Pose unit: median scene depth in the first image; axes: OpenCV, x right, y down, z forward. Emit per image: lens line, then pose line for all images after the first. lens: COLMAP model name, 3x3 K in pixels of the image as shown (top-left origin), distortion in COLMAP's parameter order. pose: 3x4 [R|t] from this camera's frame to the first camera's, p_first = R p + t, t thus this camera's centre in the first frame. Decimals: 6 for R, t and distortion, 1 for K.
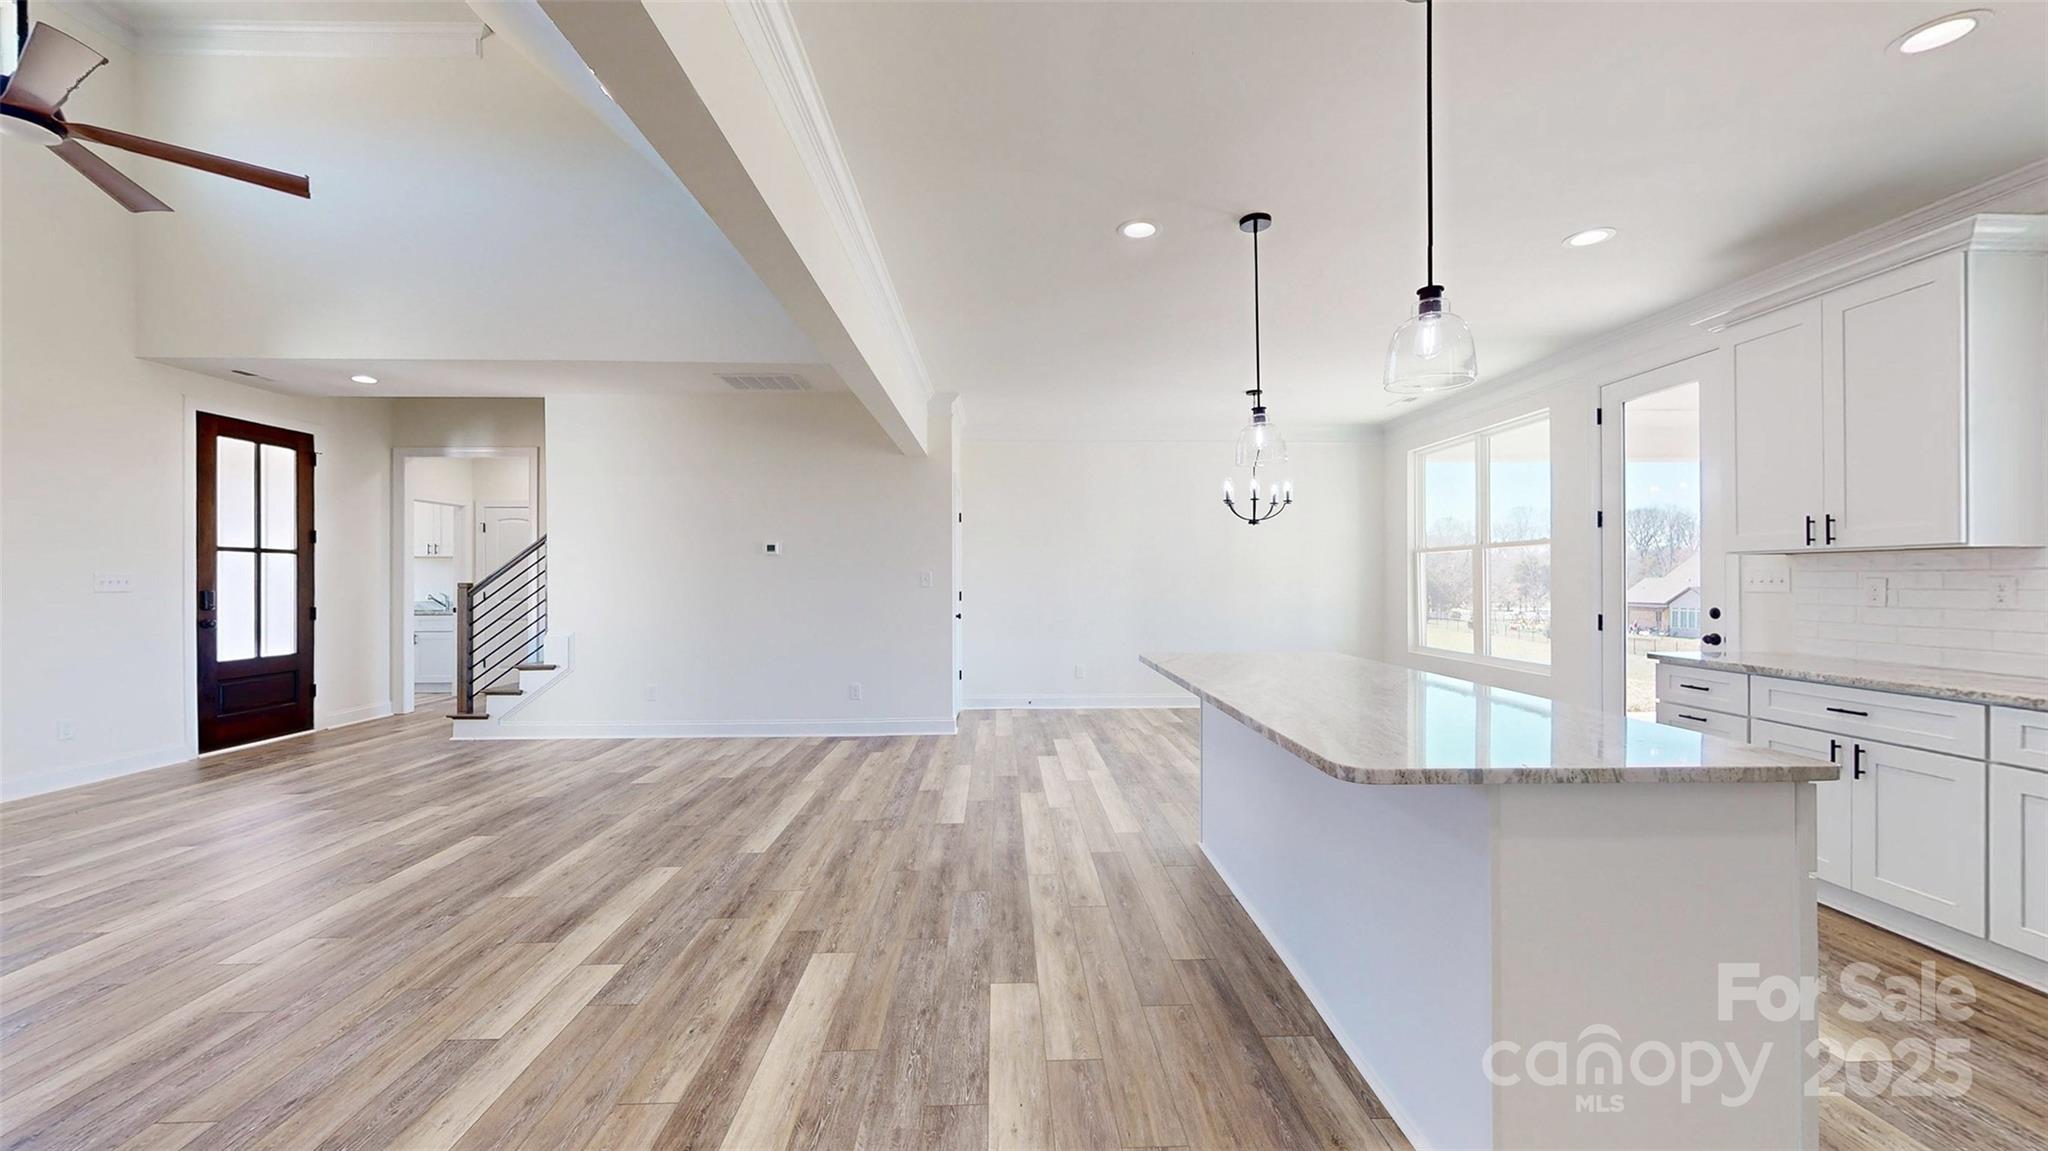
lens RADIAL K [[753.4, 0, 1023.0], [0, 753.4, 580.1], [0, 0, 1]] dist [-0.001209, 0.000057]
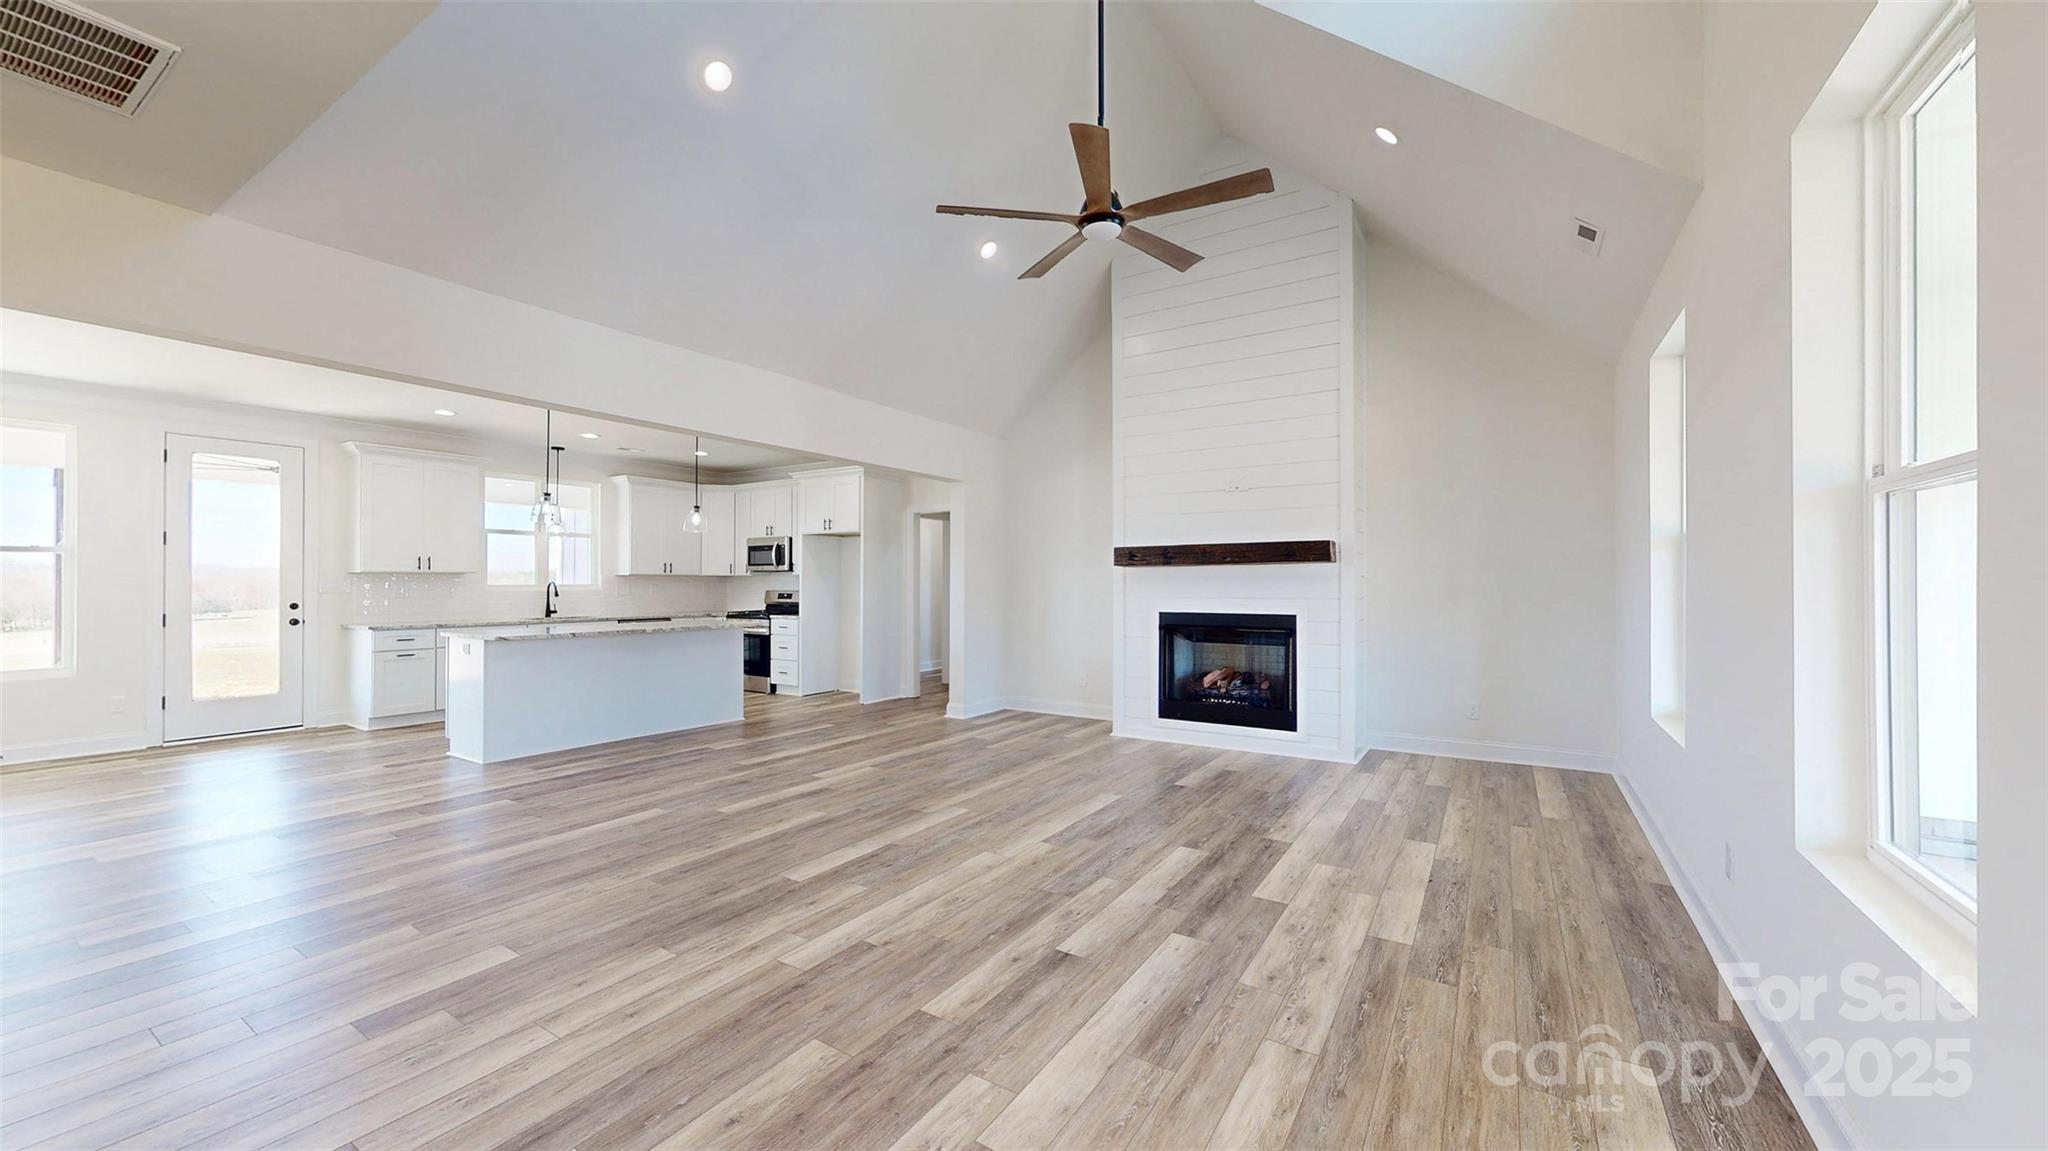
lens RADIAL K [[753.4, 0, 1023.0], [0, 753.4, 580.1], [0, 0, 1]] dist [-0.001209, 0.000057]
pose [[-0.824519, 0.004401, 0.565818, -0.958517], [0.002832, 0.999989, -0.003650, -0.001519], [-0.565828, -0.001407, -0.824522, 1.048646]]
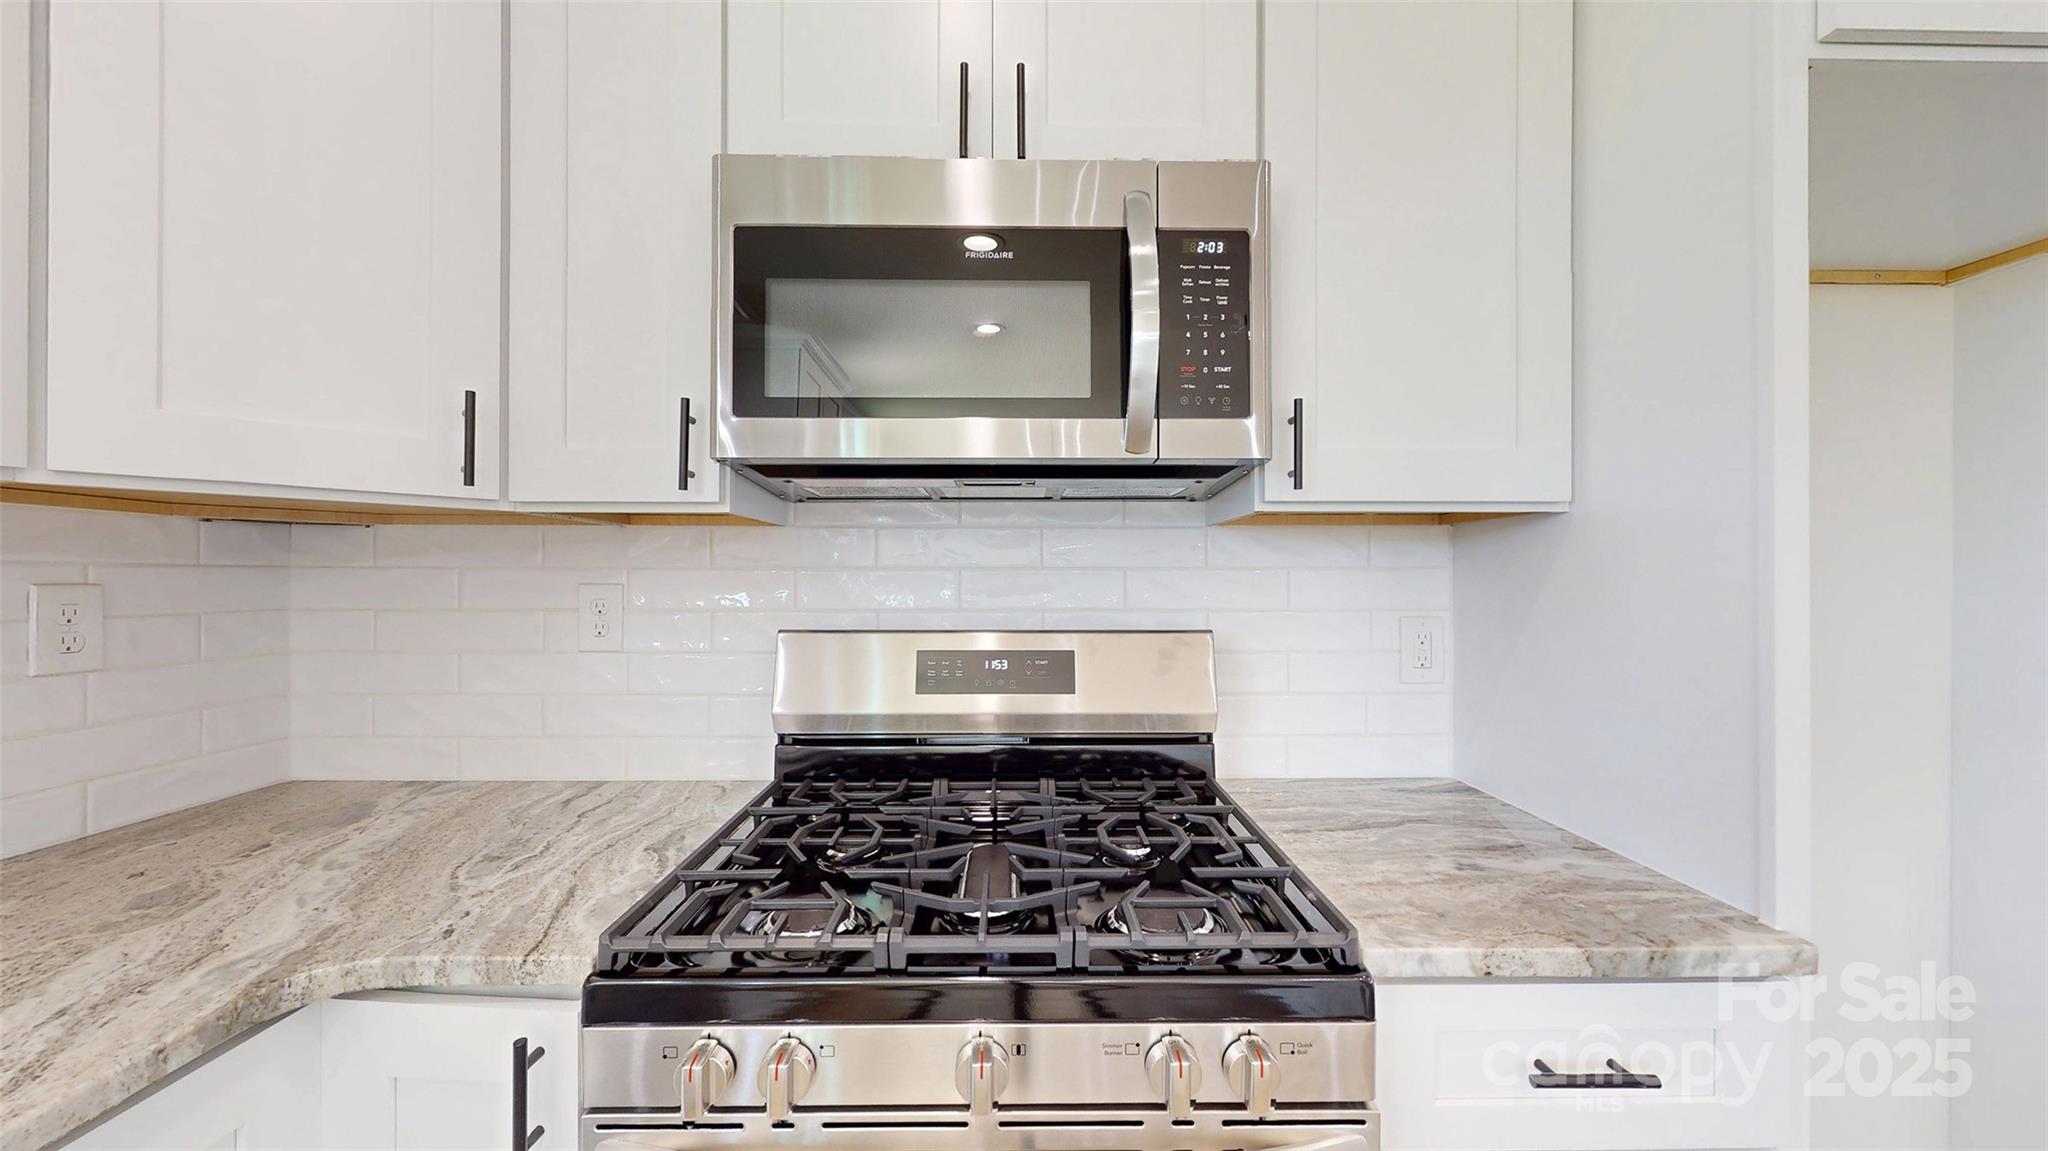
lens RADIAL K [[789.5, 0, 1024.0], [0, 789.5, 575.5], [0, 0, 1]] dist [0.000860, 0.000150]
pose [[-0.999686, 0.002899, 0.024883, 0.433310], [0.002811, 0.999990, -0.003584, -0.001577], [-0.024893, -0.003513, -0.999684, 0.187865]]
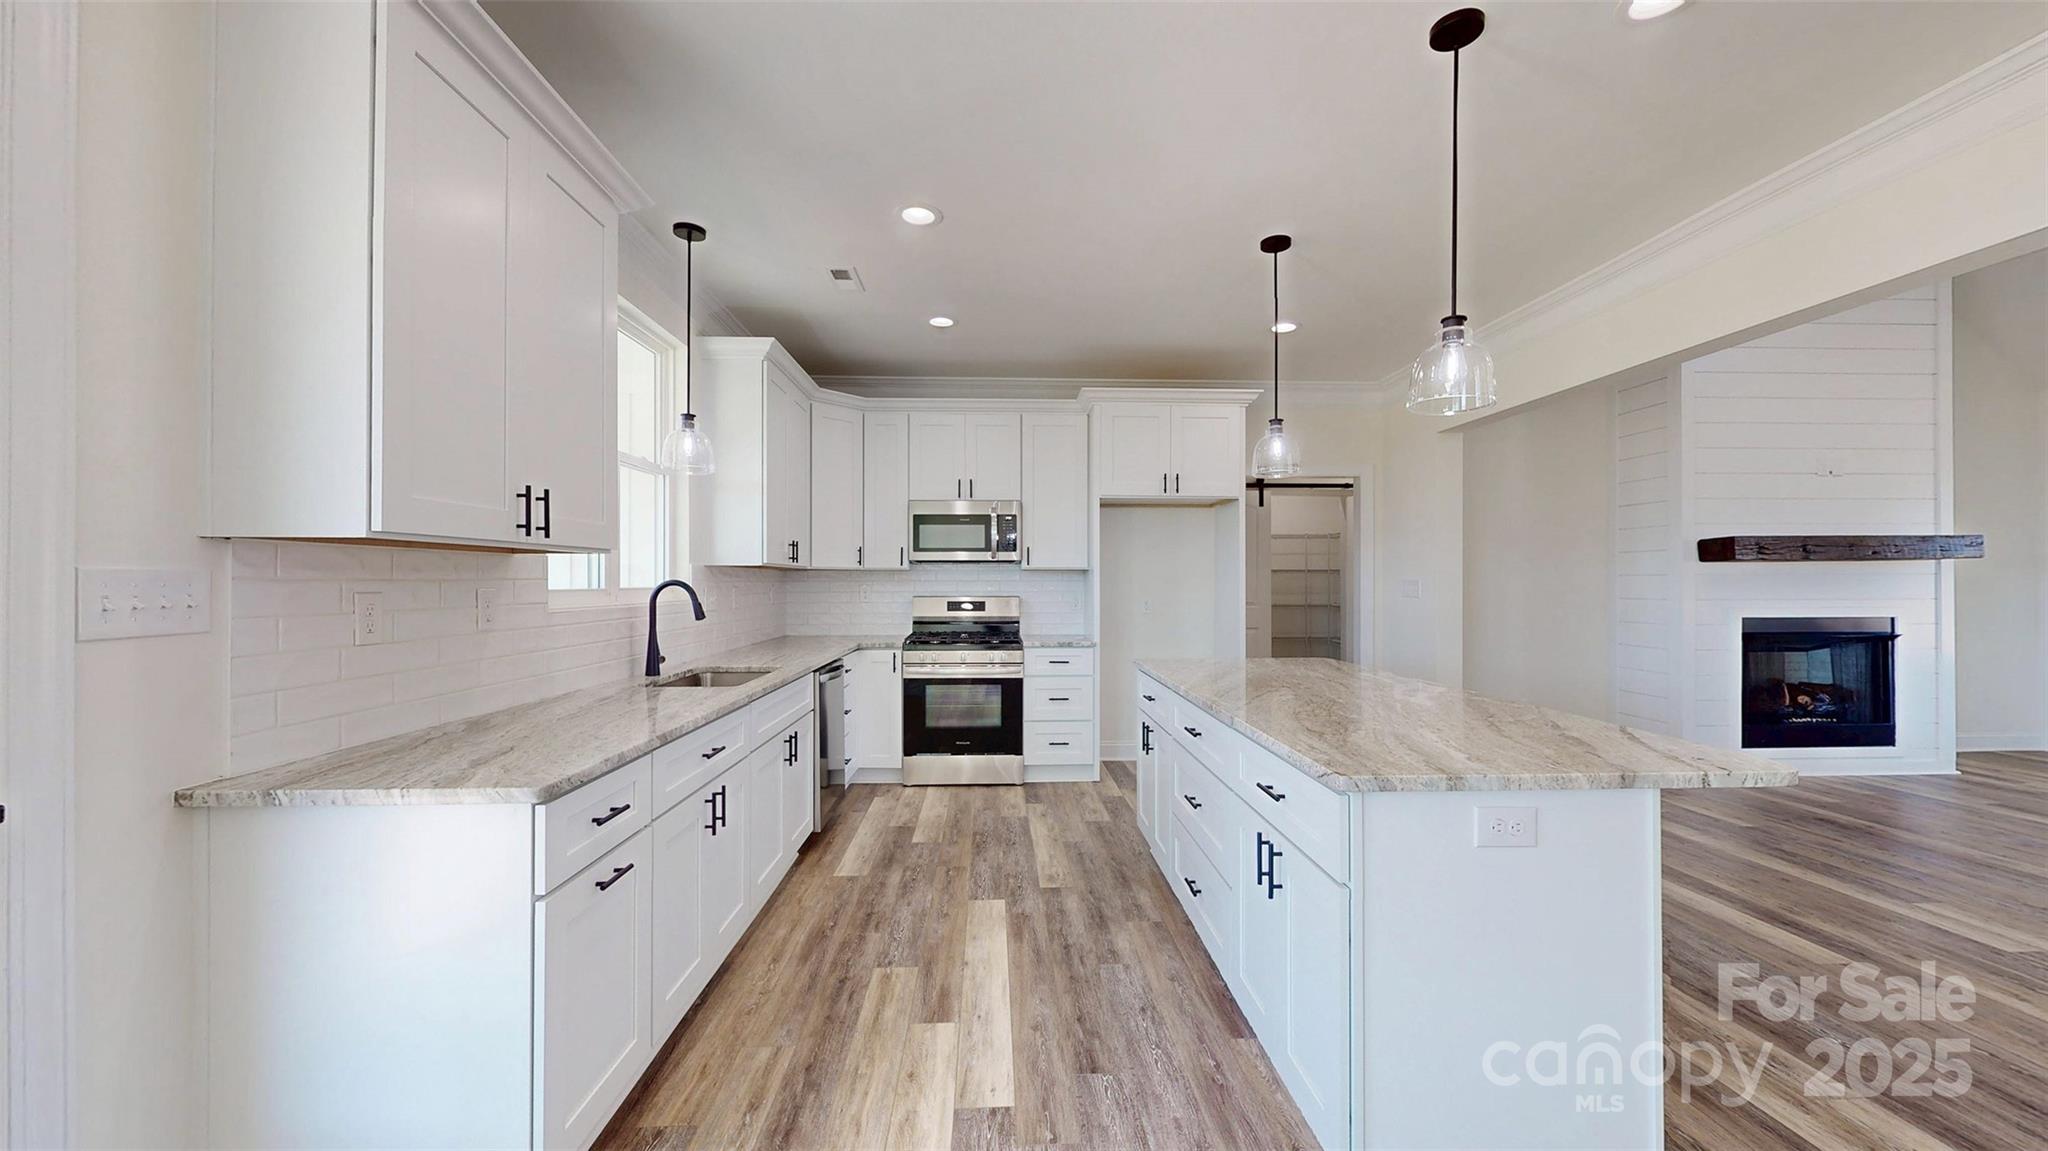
lens RADIAL K [[753.4, 0, 1023.0], [0, 753.4, 580.1], [0, 0, 1]] dist [-0.001209, 0.000057]
pose [[-0.999980, 0.003526, -0.005277, 0.379873], [0.003533, 0.999993, -0.001303, -0.004906], [0.005272, -0.001321, -0.999985, 0.915527]]
